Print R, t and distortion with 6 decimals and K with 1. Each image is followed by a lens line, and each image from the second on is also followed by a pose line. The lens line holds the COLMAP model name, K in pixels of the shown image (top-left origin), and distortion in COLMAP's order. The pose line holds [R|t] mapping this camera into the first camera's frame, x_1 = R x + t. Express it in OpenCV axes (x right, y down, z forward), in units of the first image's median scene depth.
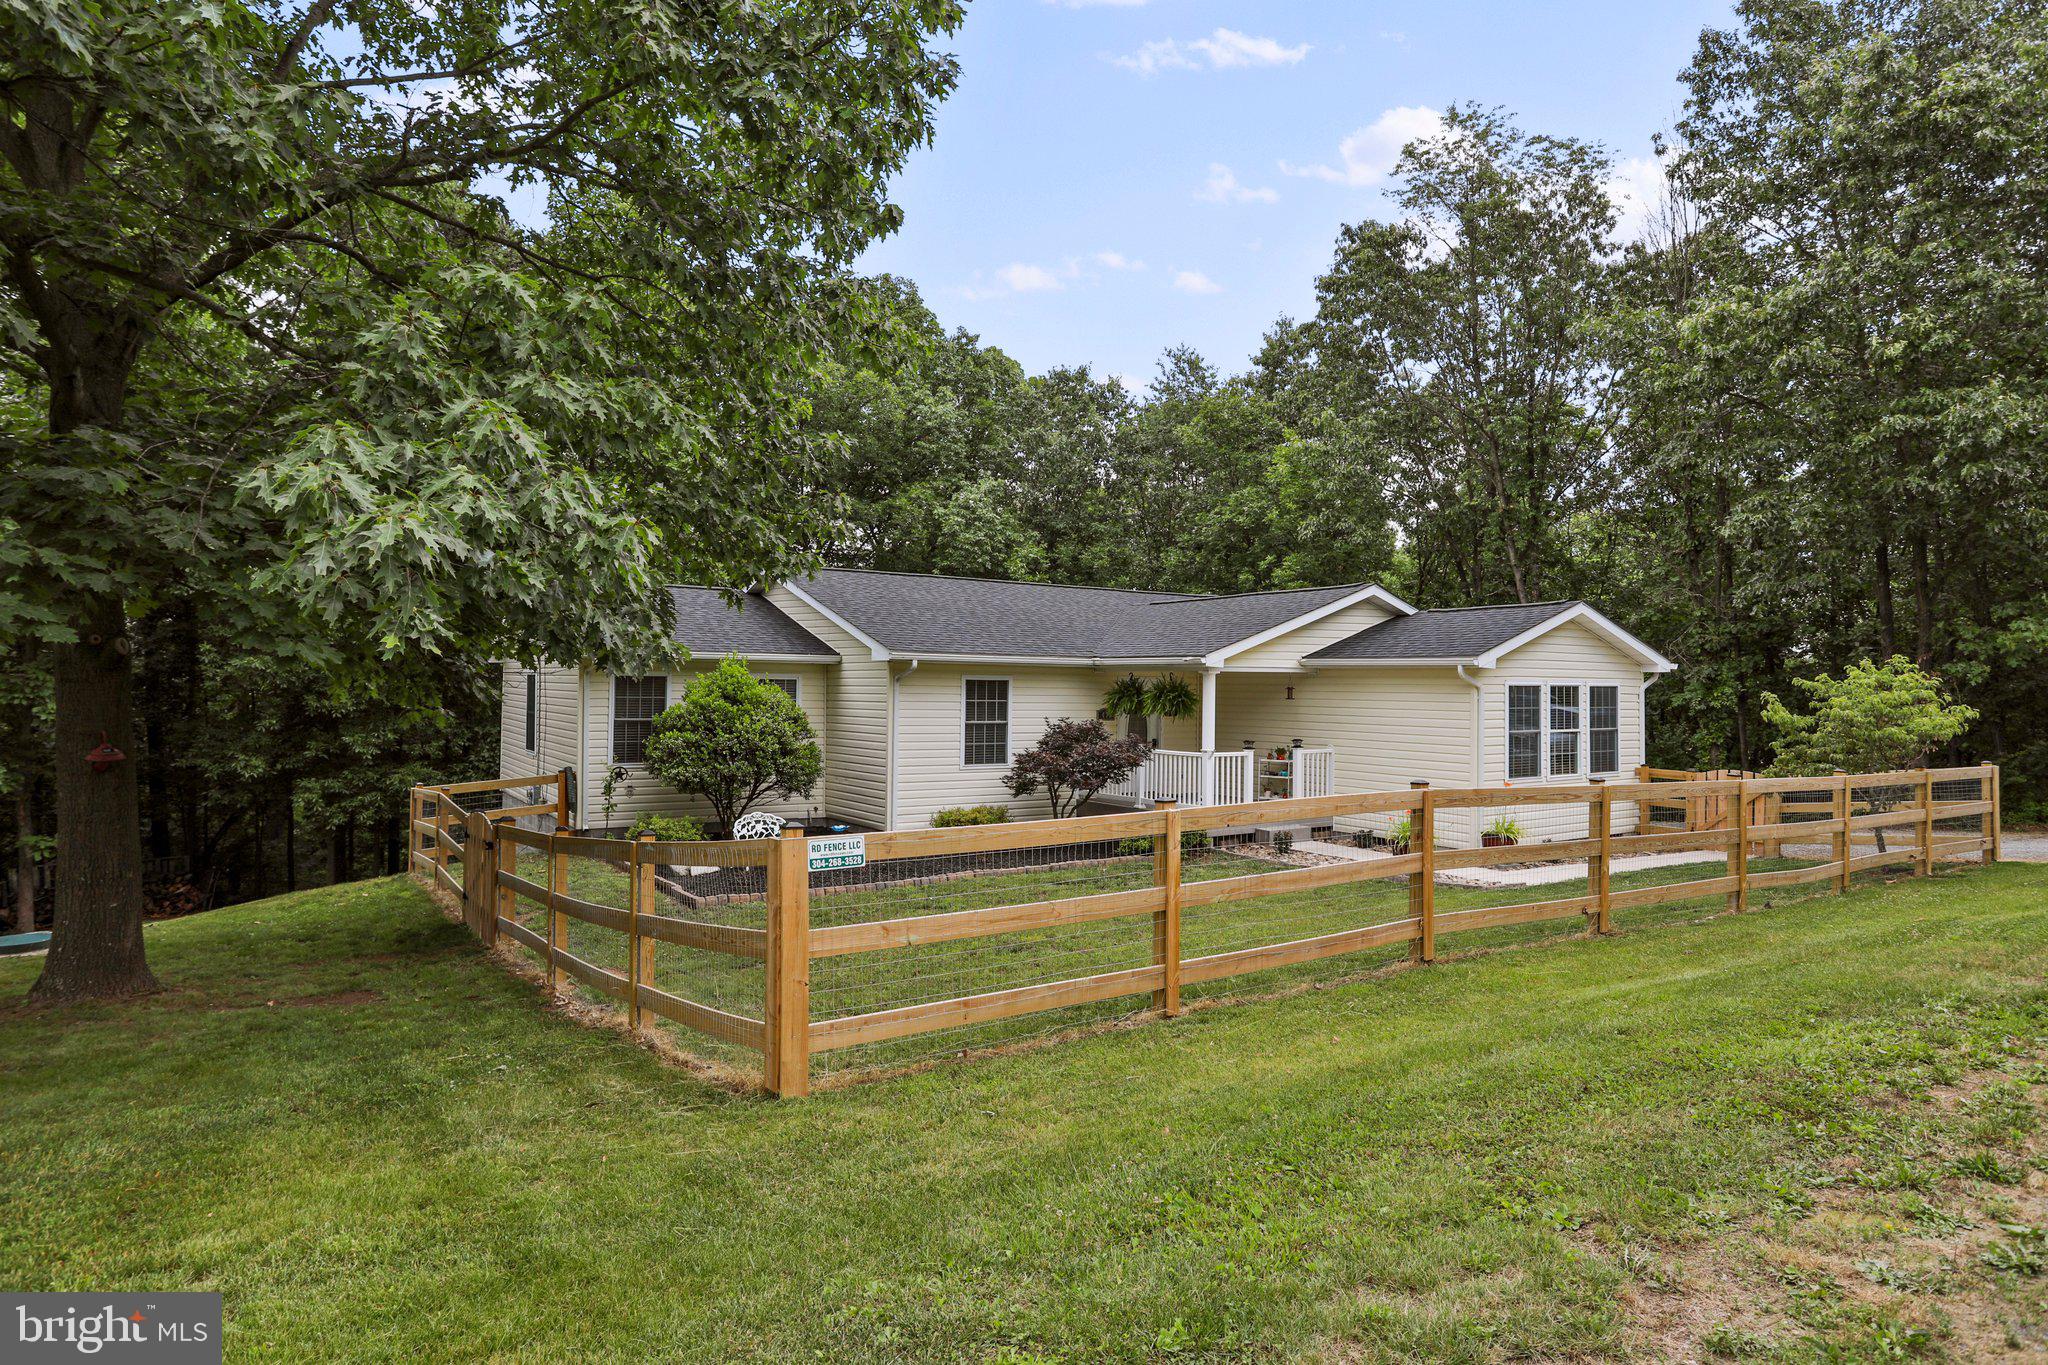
lens RADIAL K [[1191.7, 0, 1026.1], [0, 1191.7, 676.1], [0, 0, 1]] dist [-0.053361, 0.037202]
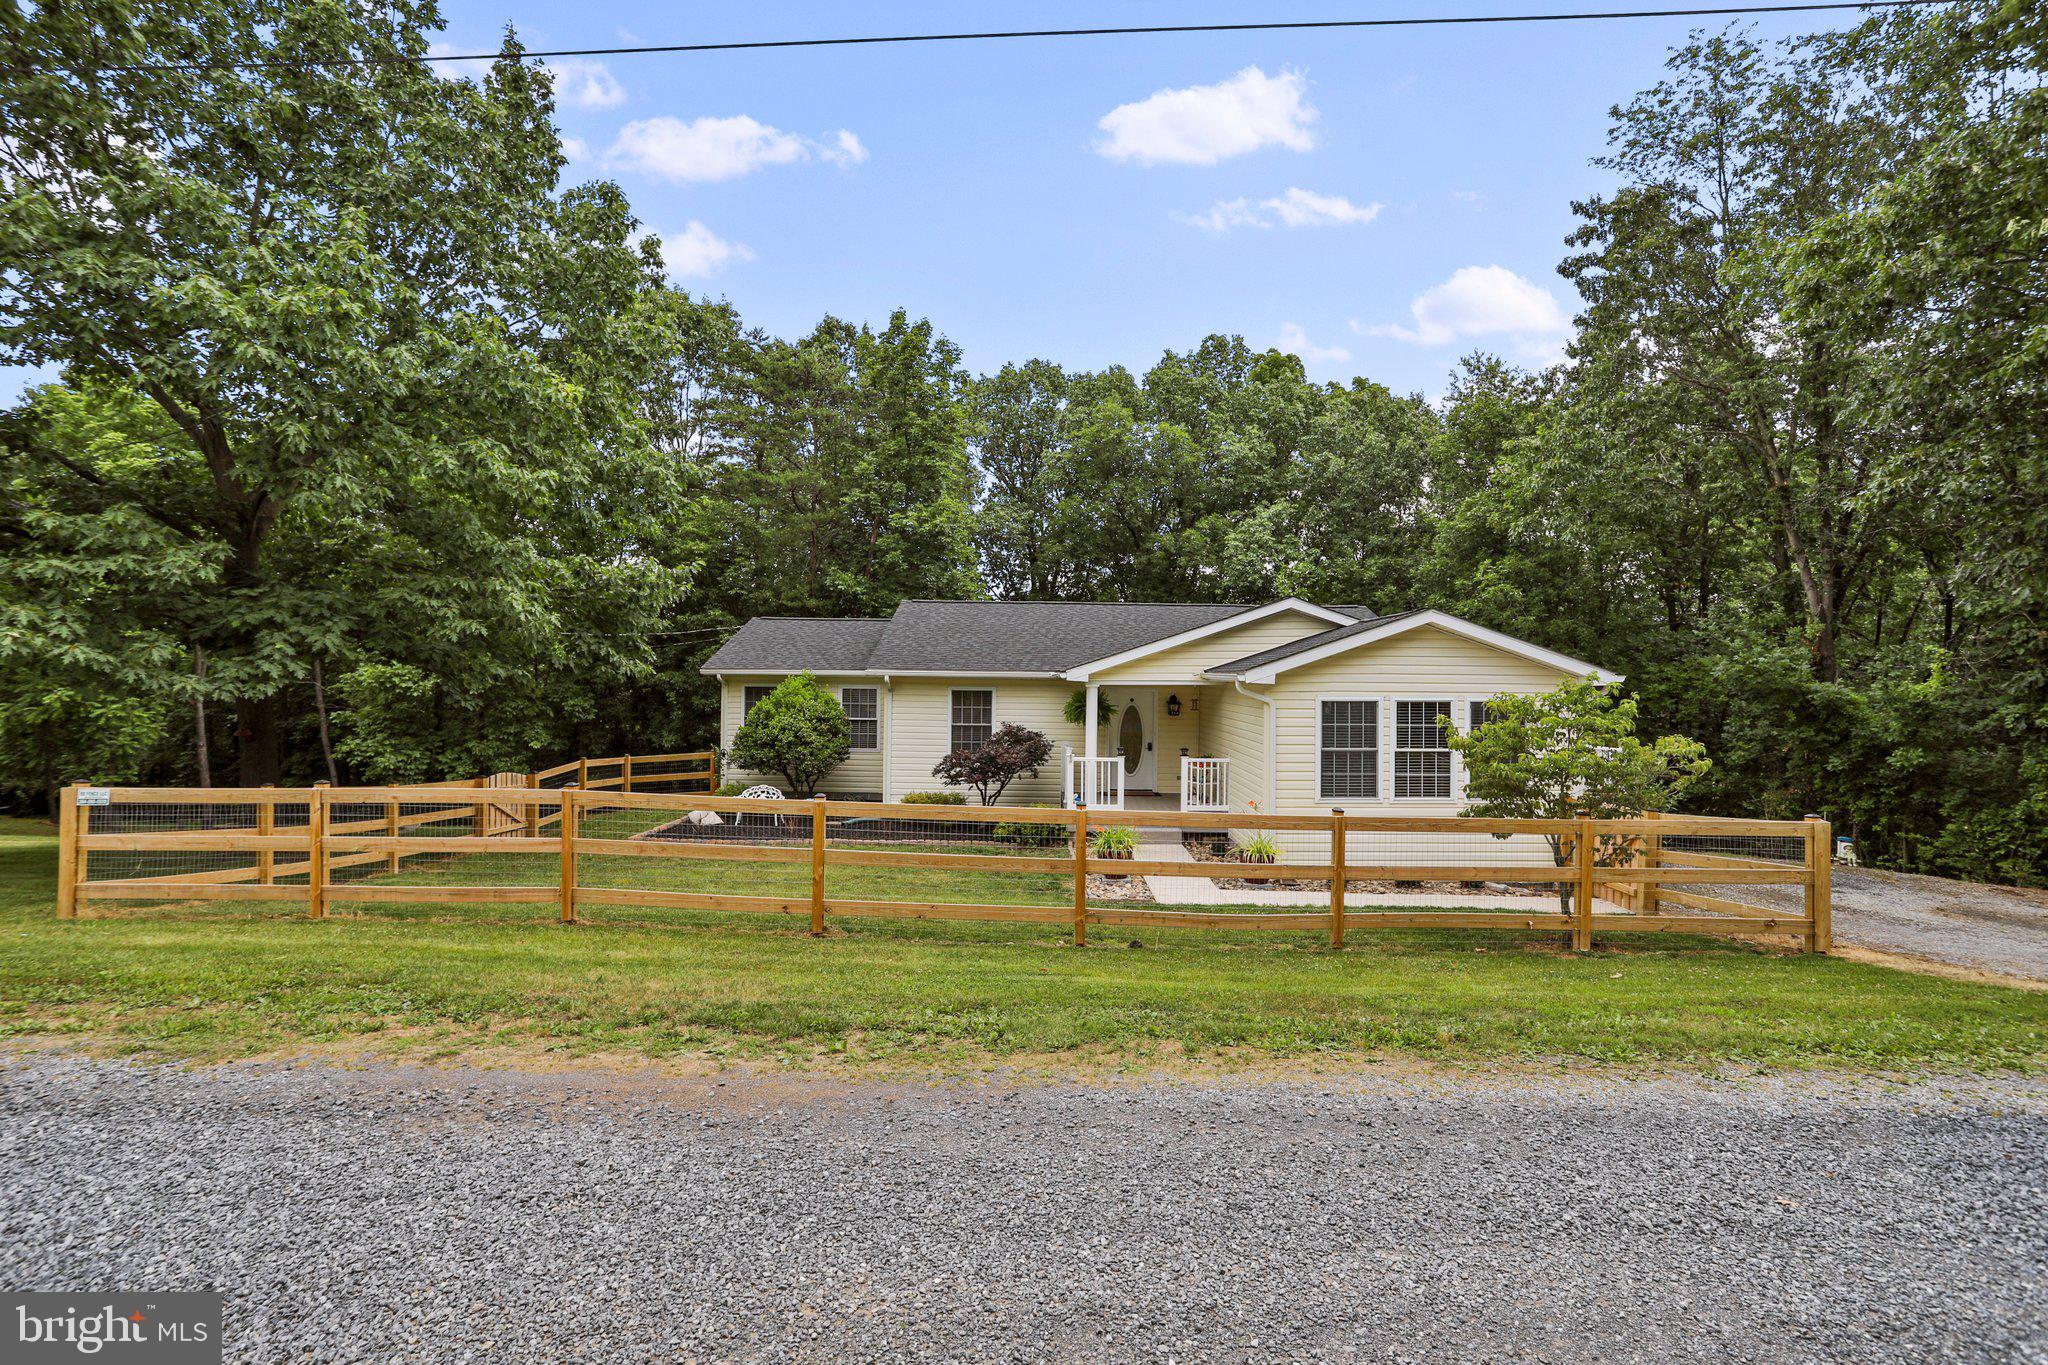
lens RADIAL K [[1011.7, 0, 1024.1], [0, 1011.7, 675.3], [0, 0, 1]] dist [-0.075843, 0.060858]
pose [[0.818400, -0.002737, -0.574643, 0.616763], [0.002806, 0.999996, -0.000767, -0.011371], [0.574643, -0.000985, 0.818404, 0.178922]]
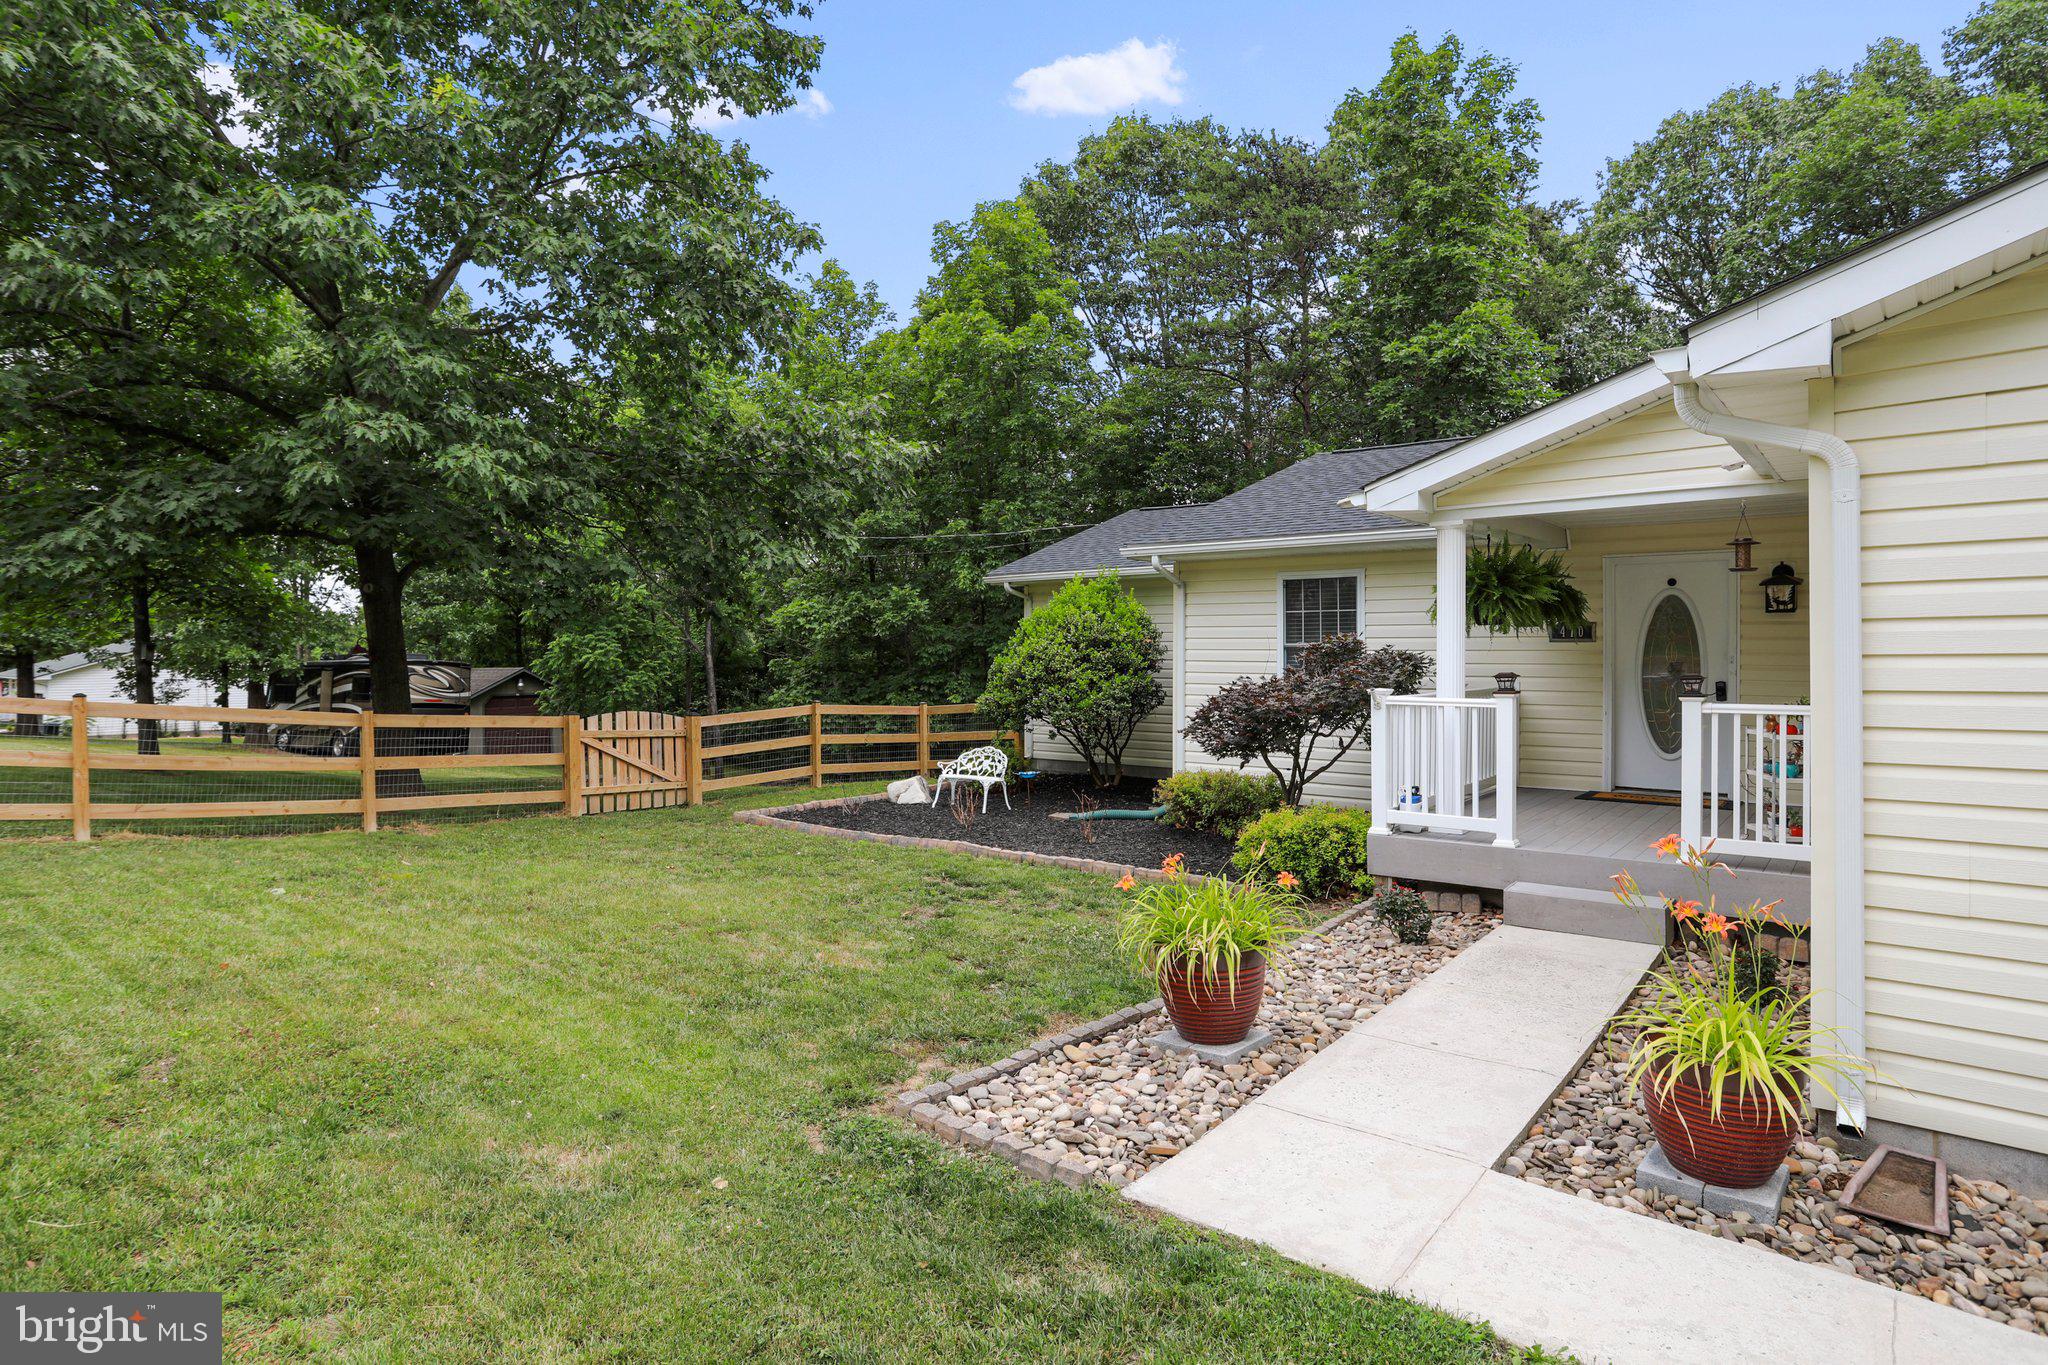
lens RADIAL K [[1114.8, 0, 1026.5], [0, 1114.8, 671.5], [0, 0, 1]] dist [-0.057934, 0.038500]
pose [[0.297164, 0.006375, -0.954805, 0.488522], [0.015716, 0.999810, 0.011567, 0.043999], [0.954697, -0.018443, 0.297007, 0.682346]]
